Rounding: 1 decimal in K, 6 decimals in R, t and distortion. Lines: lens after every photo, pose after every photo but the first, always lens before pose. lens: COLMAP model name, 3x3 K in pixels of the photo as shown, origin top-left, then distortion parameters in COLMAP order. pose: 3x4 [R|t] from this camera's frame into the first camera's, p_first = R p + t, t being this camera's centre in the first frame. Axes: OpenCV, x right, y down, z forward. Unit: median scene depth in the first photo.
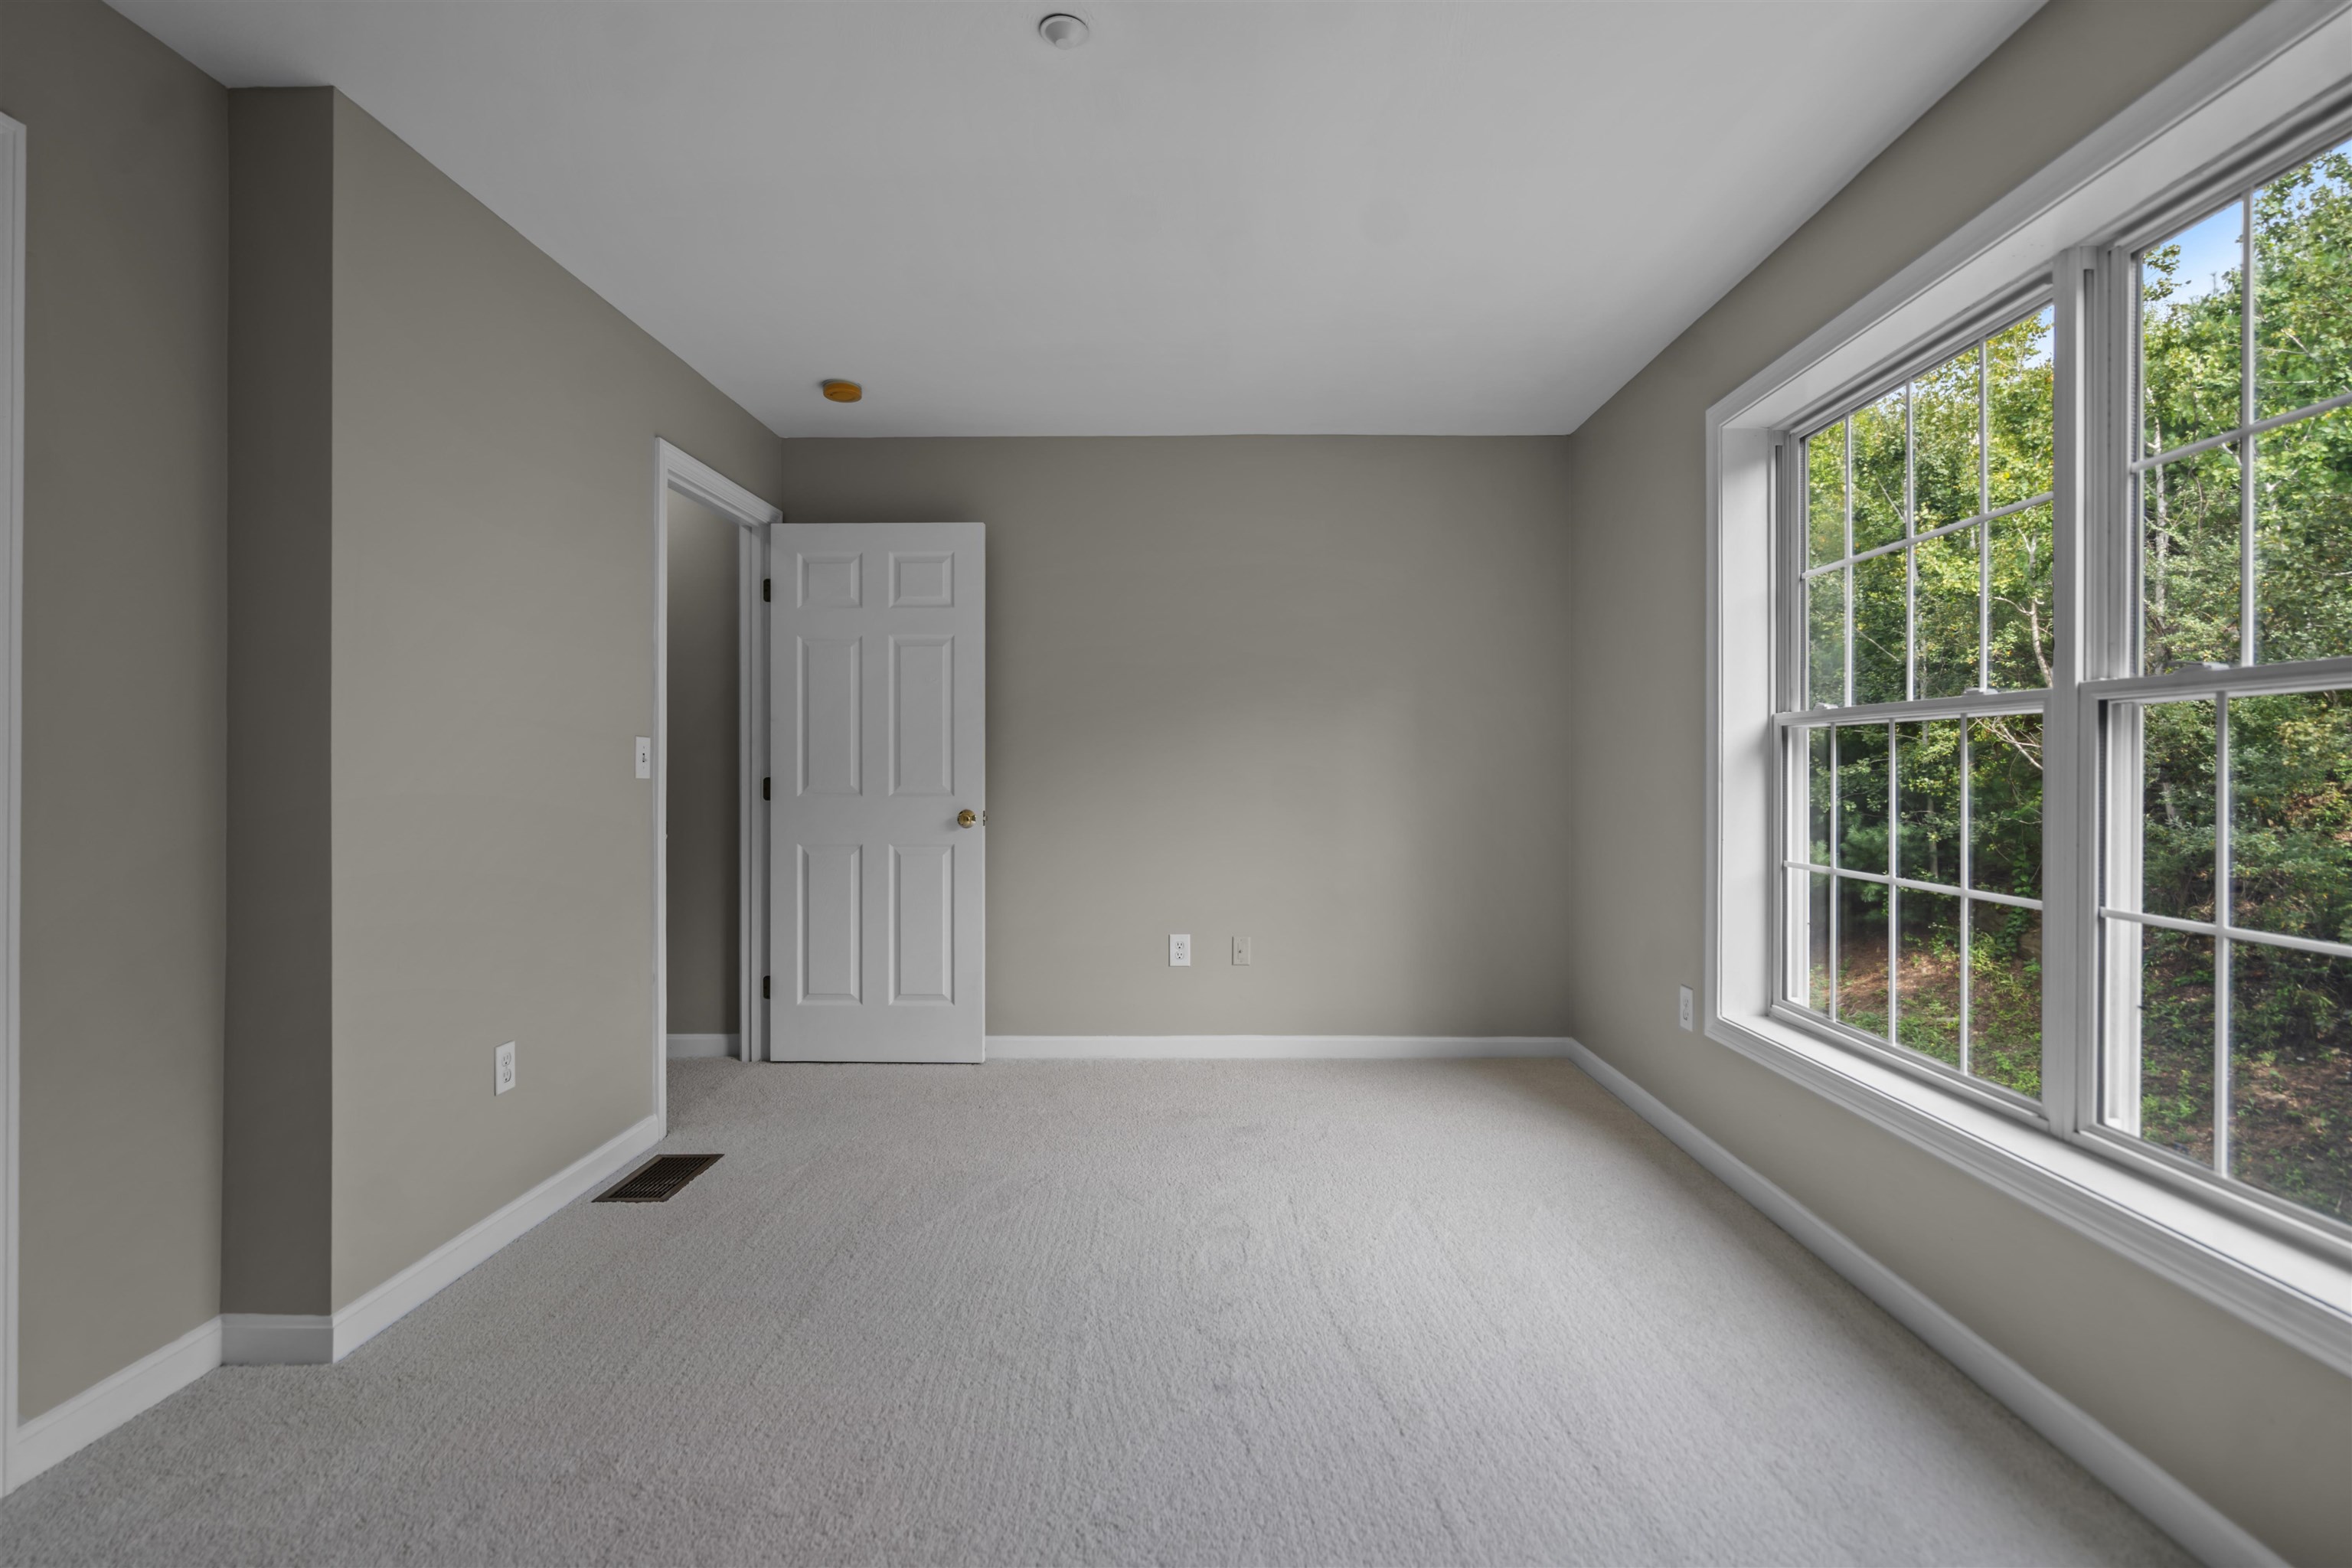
lens RADIAL K [[1079.7, 0, 1180.1], [0, 1079.7, 783.2], [0, 0, 1]] dist [-0.002513, 0.002917]
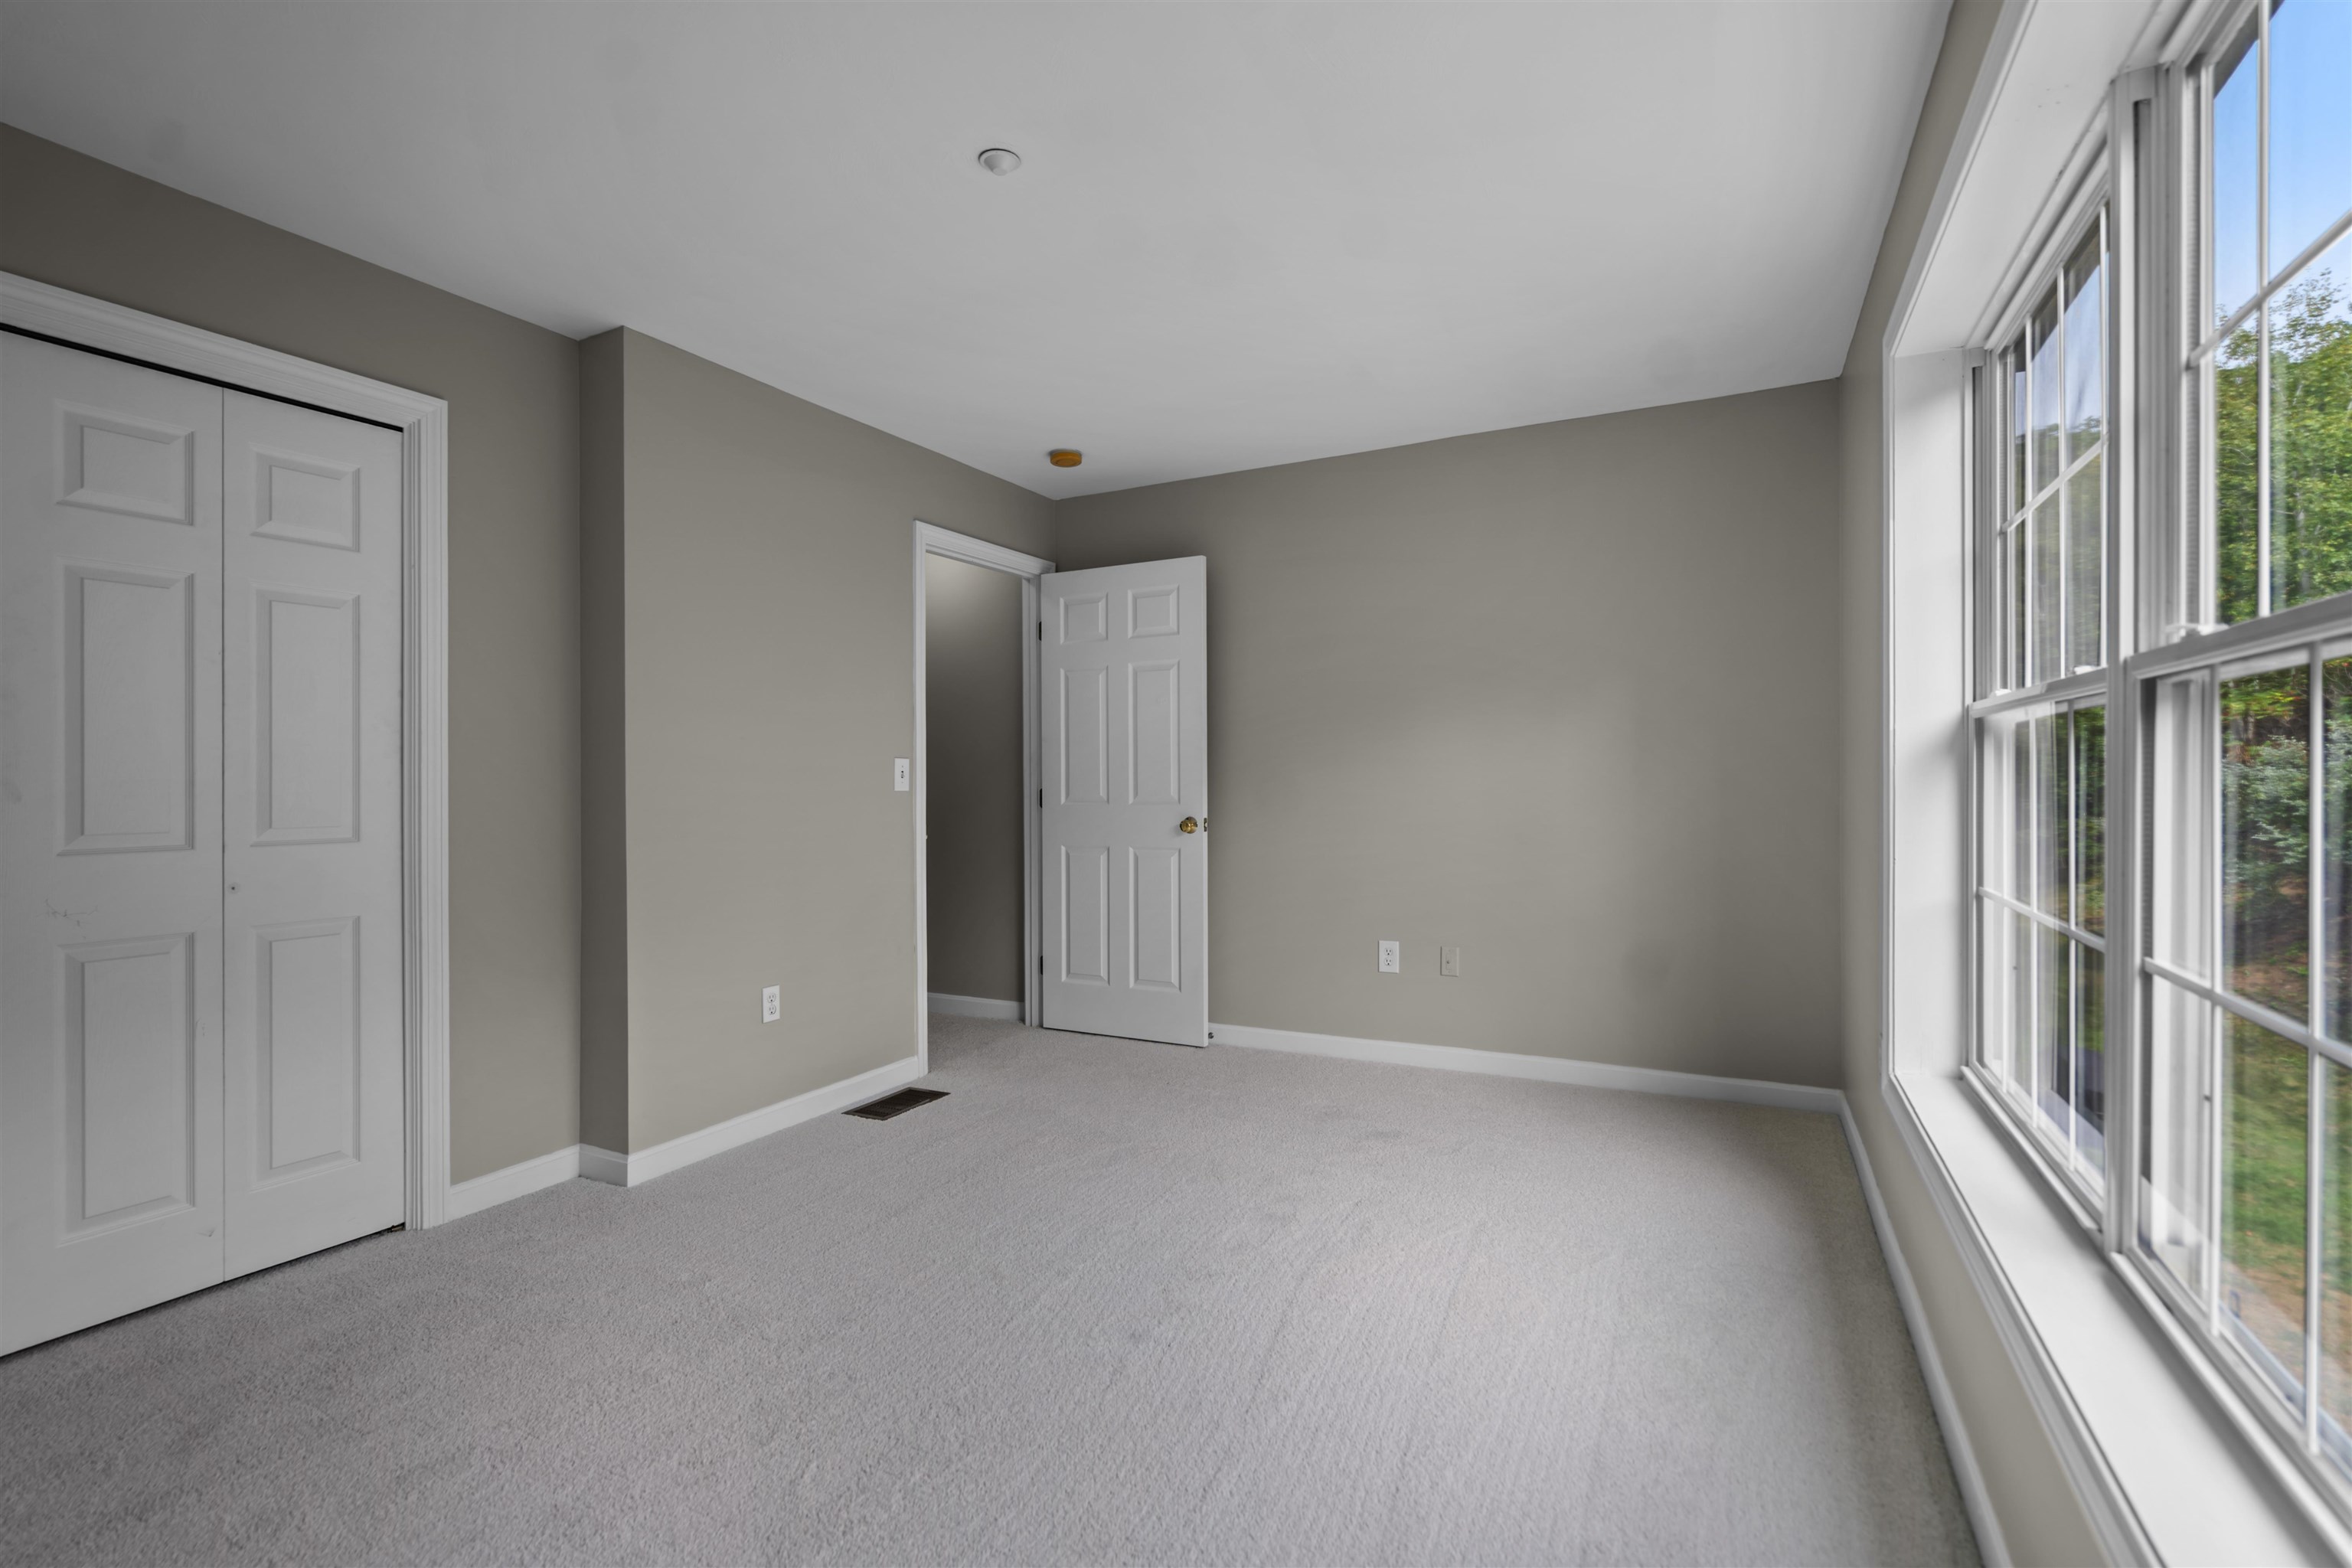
lens RADIAL K [[1079.7, 0, 1206.5], [0, 1079.7, 795.8], [0, 0, 1]] dist [-0.002513, 0.002917]
pose [[0.891646, -0.002729, -0.452724, 0.400223], [0.005290, 0.999976, 0.004390, -0.002211], [0.452702, -0.006309, 0.891640, 0.027695]]
